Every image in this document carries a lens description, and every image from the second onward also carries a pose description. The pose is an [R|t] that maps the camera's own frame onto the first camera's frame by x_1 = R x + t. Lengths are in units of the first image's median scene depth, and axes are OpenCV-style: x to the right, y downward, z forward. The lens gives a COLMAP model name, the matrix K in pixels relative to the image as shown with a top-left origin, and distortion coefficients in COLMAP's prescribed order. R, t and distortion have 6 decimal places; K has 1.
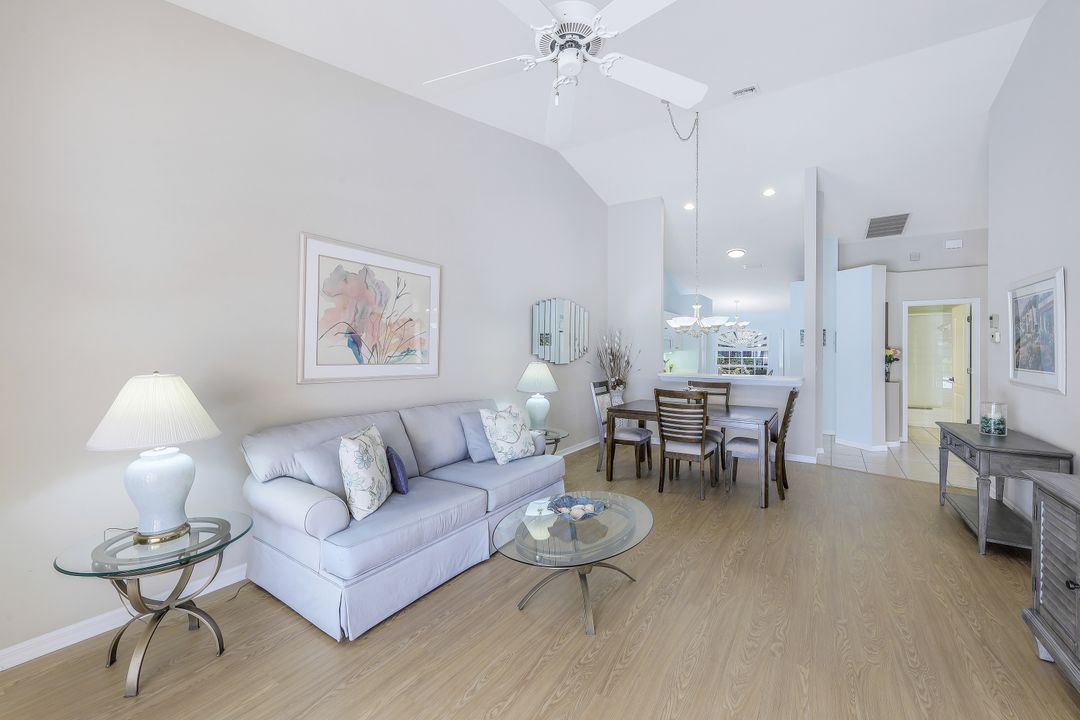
lens RADIAL K [[433.0, 0, 541.6], [0, 433.0, 350.3], [0, 0, 1]] dist [-0.001896, -0.000169]
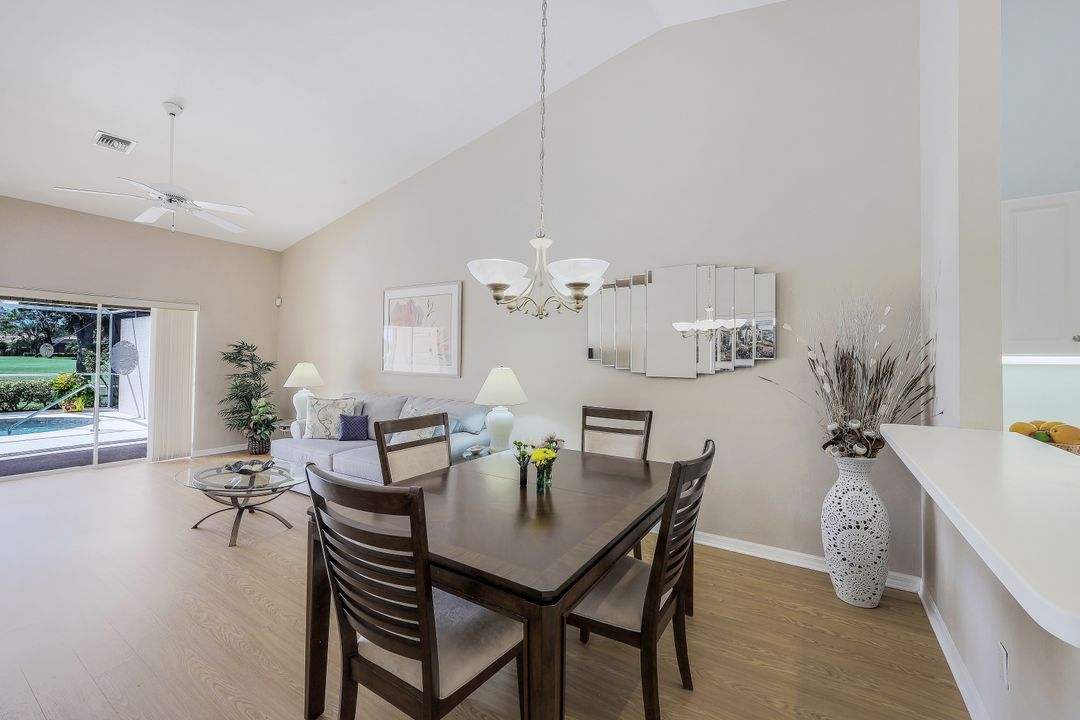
lens RADIAL K [[434.8, 0, 536.5], [0, 434.8, 353.9], [0, 0, 1]] dist [0.000281, -0.000183]
pose [[0.014879, -0.018454, -0.999719, 0.670243], [-0.011291, 0.999763, -0.018623, 0.013135], [0.999826, 0.011565, 0.014667, 0.857072]]
